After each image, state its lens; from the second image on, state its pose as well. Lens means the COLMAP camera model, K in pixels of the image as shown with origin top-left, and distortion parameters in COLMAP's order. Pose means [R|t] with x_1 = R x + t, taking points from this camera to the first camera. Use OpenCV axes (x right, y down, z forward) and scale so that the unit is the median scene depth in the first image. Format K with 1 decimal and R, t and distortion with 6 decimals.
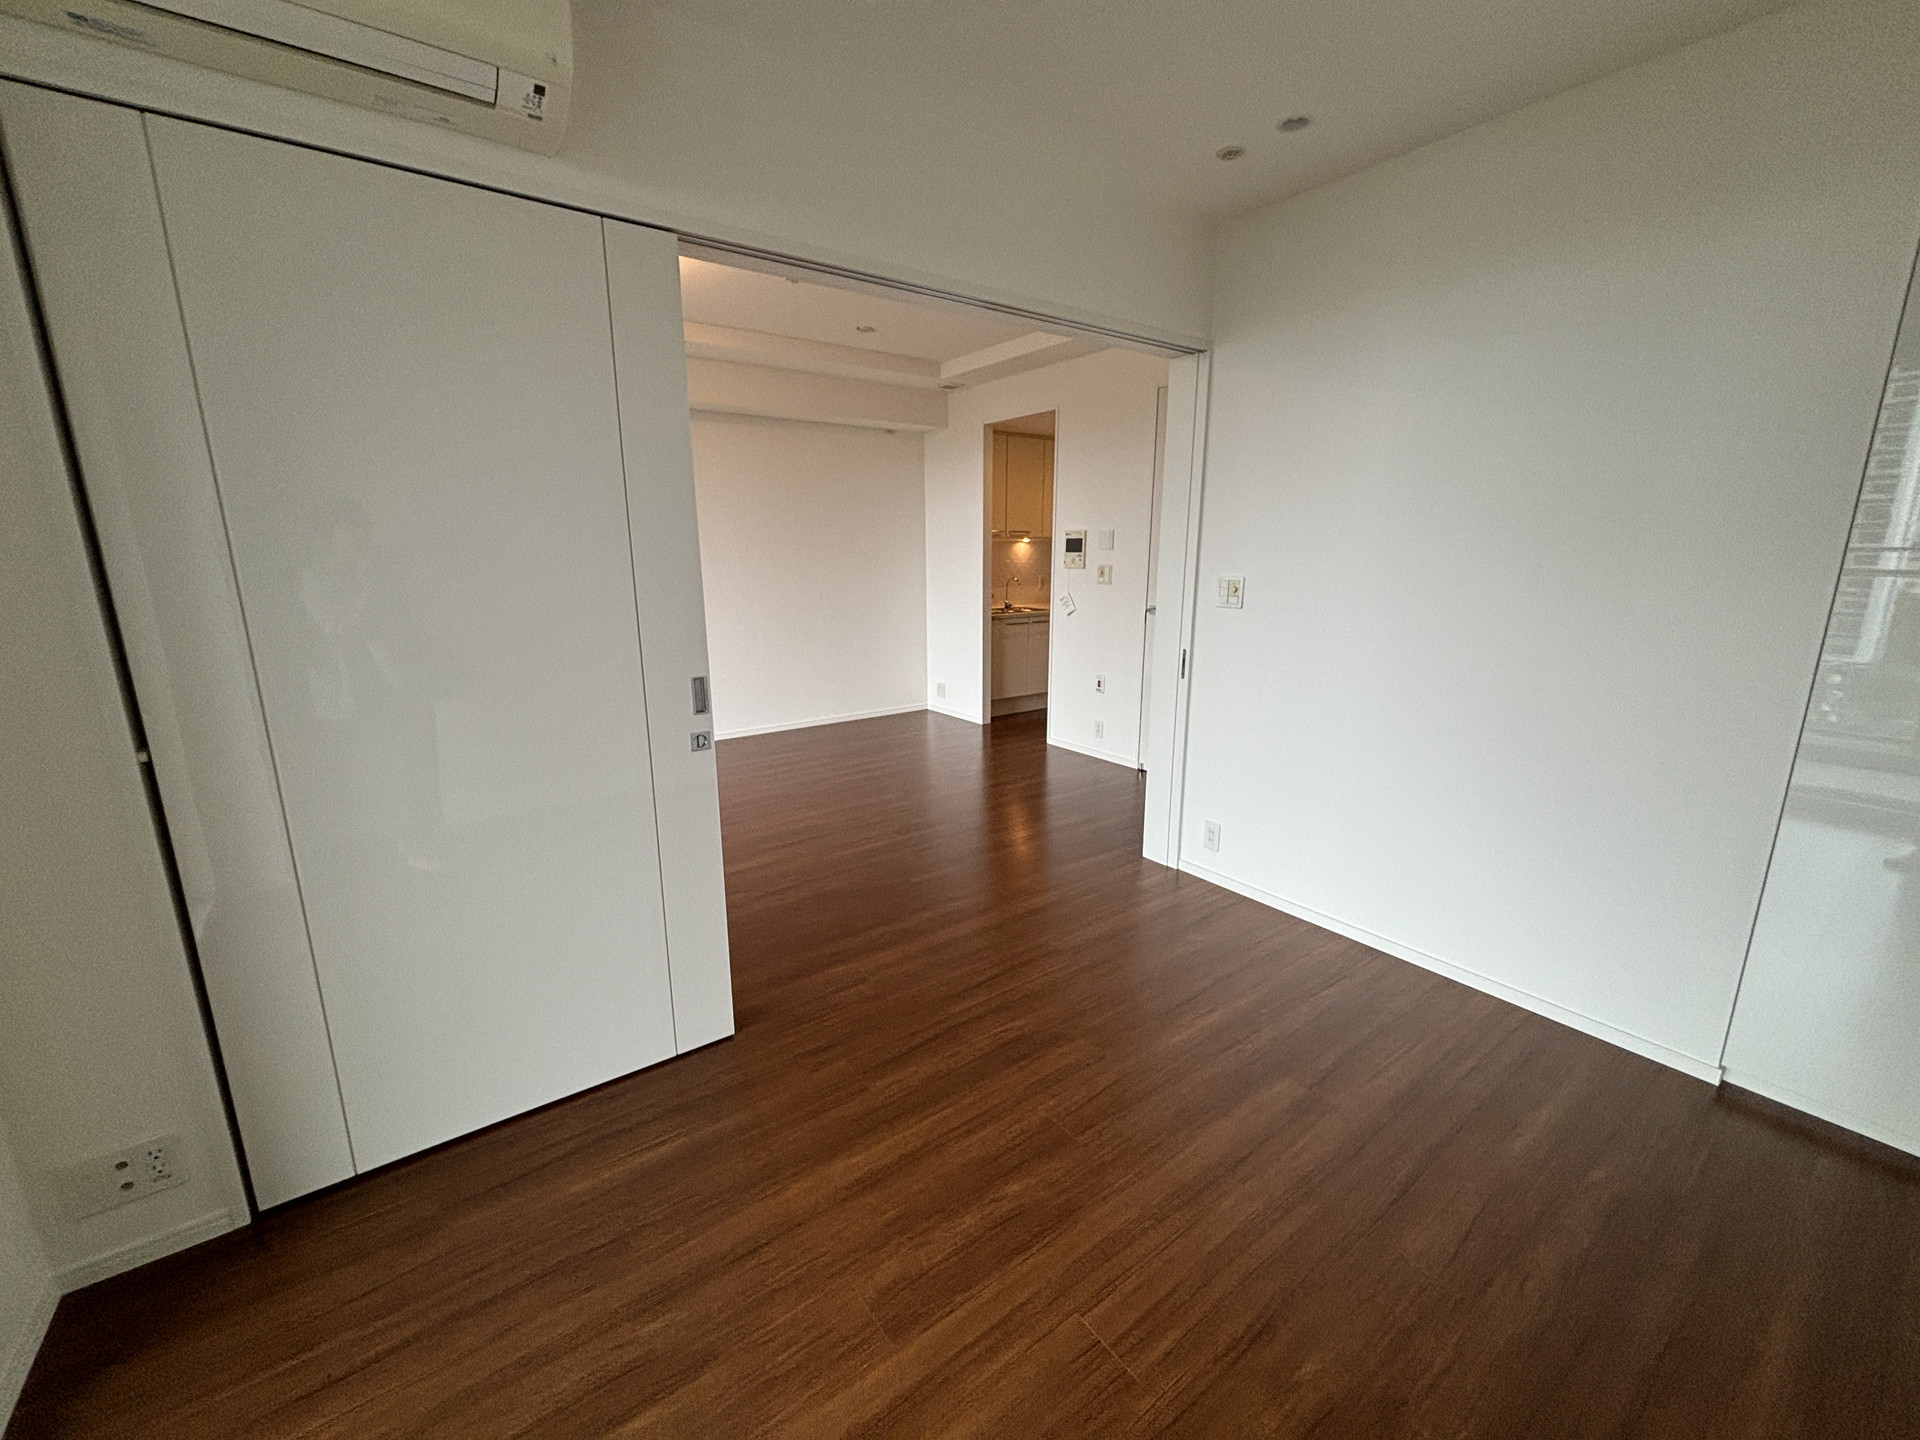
lens RADIAL K [[772.2, 0, 959.3], [0, 772.2, 722.8], [0, 0, 1]] dist [0.004645, -0.000190]
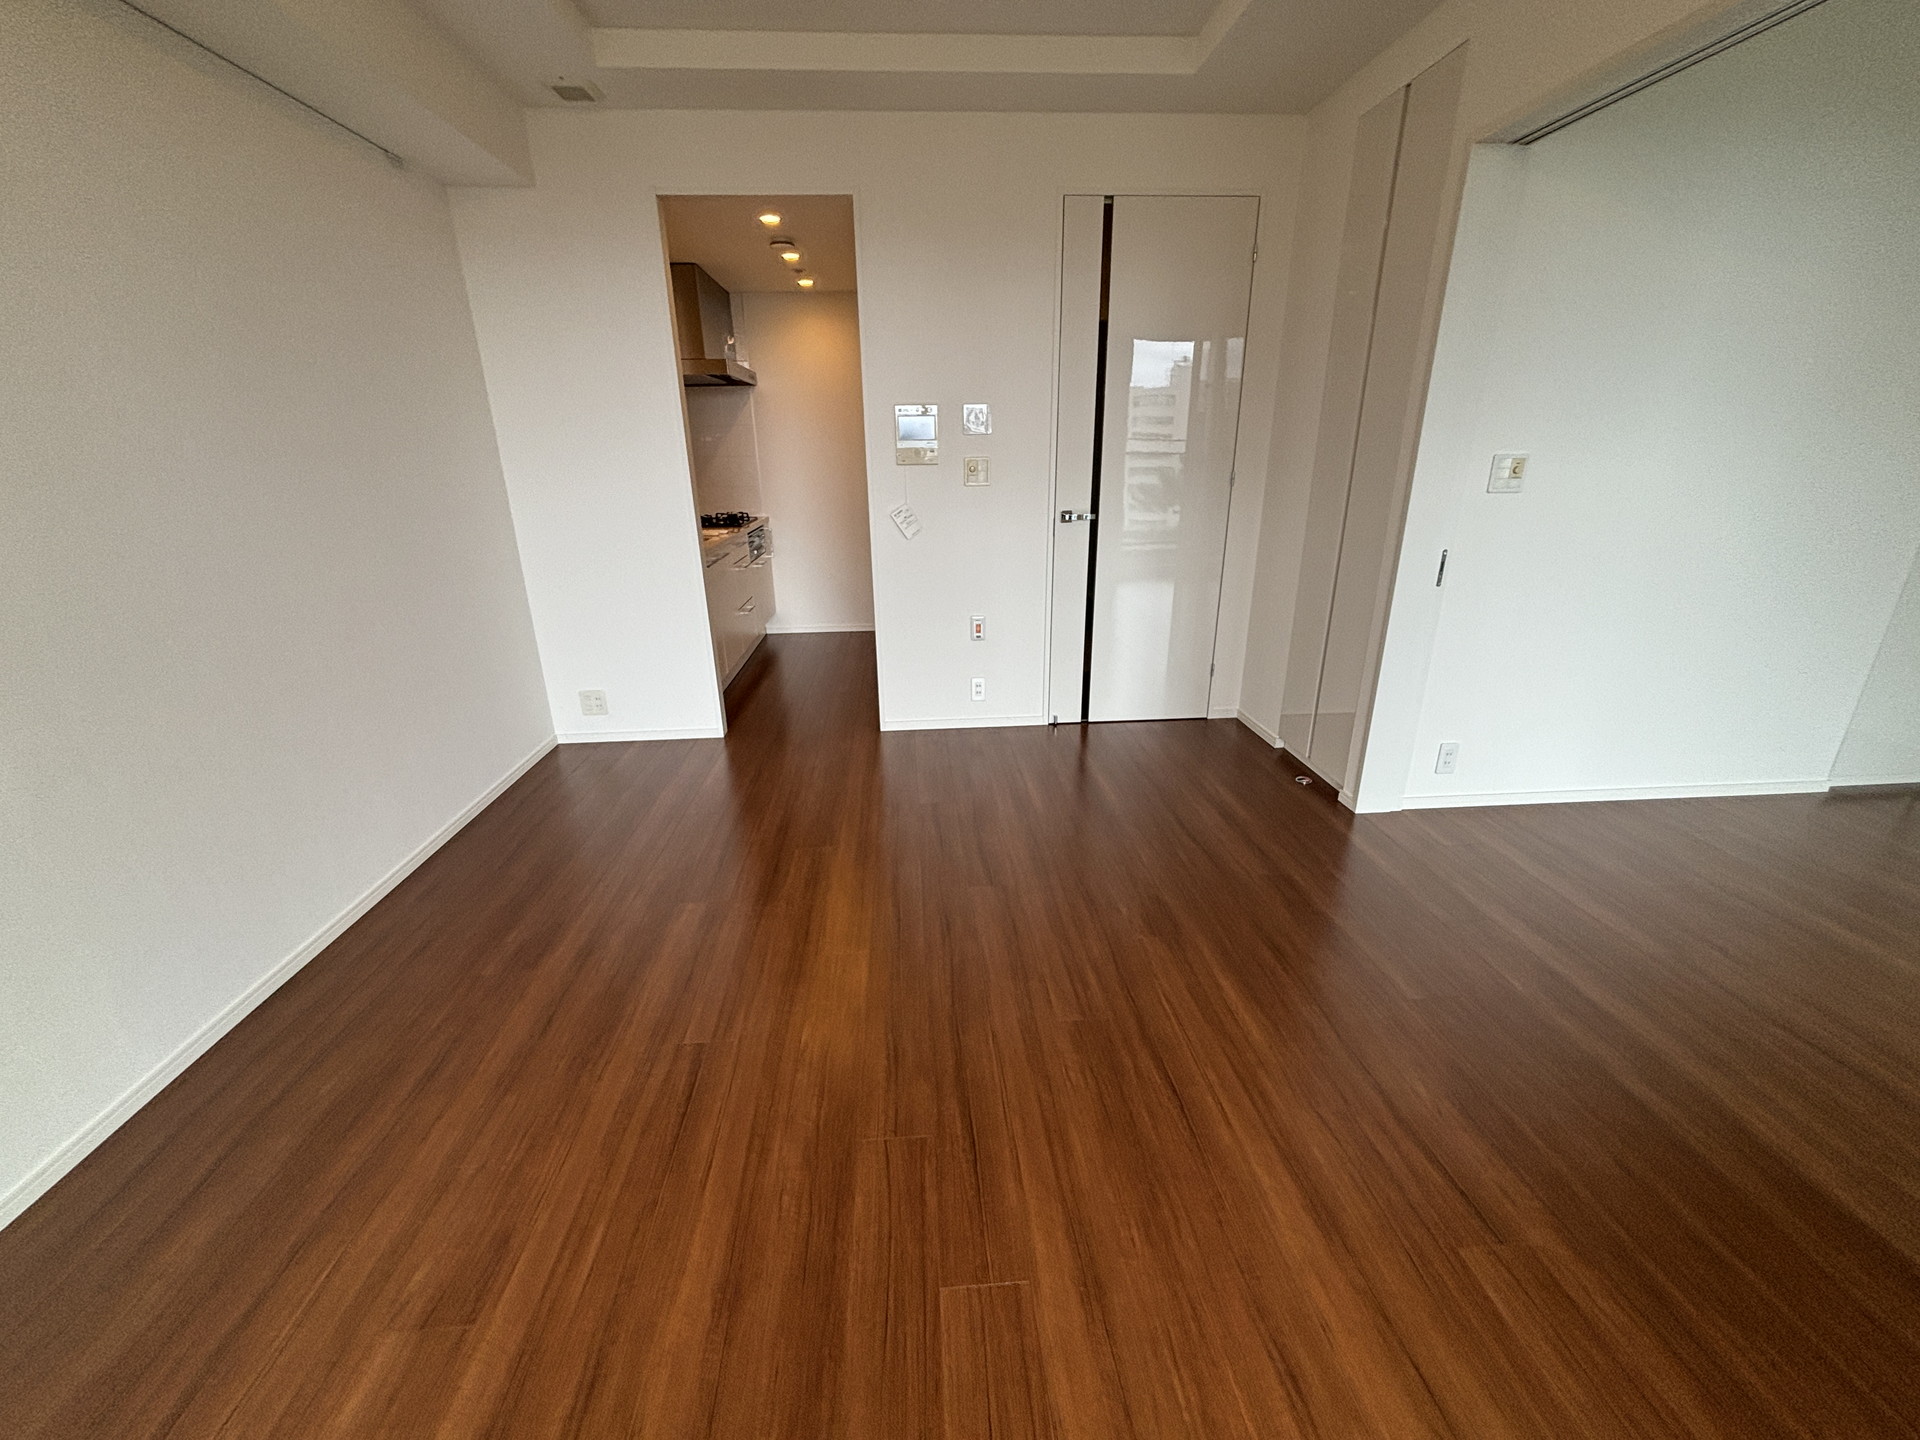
lens RADIAL K [[772.2, 0, 956.3], [0, 772.2, 709.1], [0, 0, 1]] dist [0.004645, -0.000190]
pose [[0.540906, -0.282815, 0.792109, -0.380885], [0.201242, 0.957936, 0.204600, -0.116392], [-0.816654, 0.048736, 0.575067, 0.542351]]
